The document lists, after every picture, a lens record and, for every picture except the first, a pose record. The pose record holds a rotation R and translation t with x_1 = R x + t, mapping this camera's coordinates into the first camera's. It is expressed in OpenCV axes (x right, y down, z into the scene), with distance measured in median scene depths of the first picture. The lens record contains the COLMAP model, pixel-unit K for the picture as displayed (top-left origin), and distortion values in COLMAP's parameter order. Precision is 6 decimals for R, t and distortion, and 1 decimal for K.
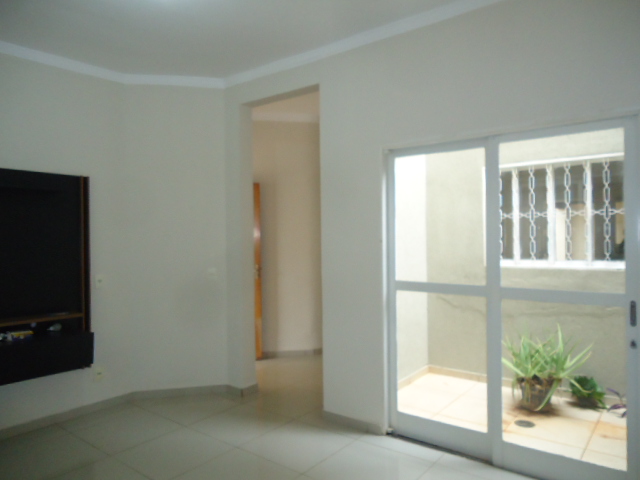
lens RADIAL K [[464.2, 0, 323.5], [0, 464.2, 238.8], [0, 0, 1]] dist [-0.008190, 0.003654]
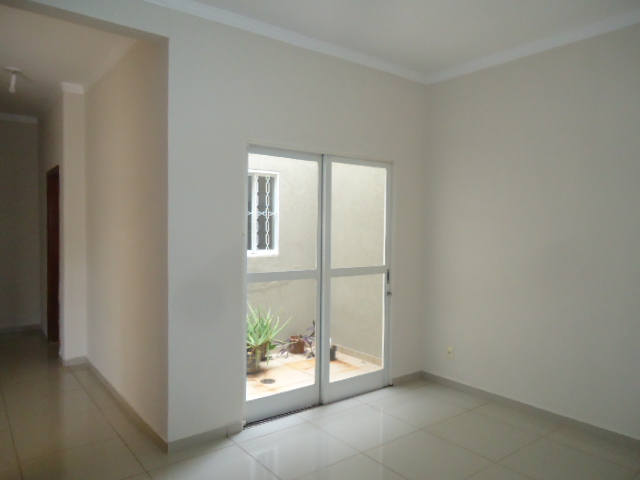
lens RADIAL K [[464.2, 0, 322.6], [0, 464.2, 238.3], [0, 0, 1]] dist [-0.008190, 0.003654]
pose [[0.242345, -0.005854, 0.970173, -0.725535], [-0.006650, 0.999948, 0.007695, 0.004069], [-0.970167, -0.008317, 0.242293, 0.547143]]
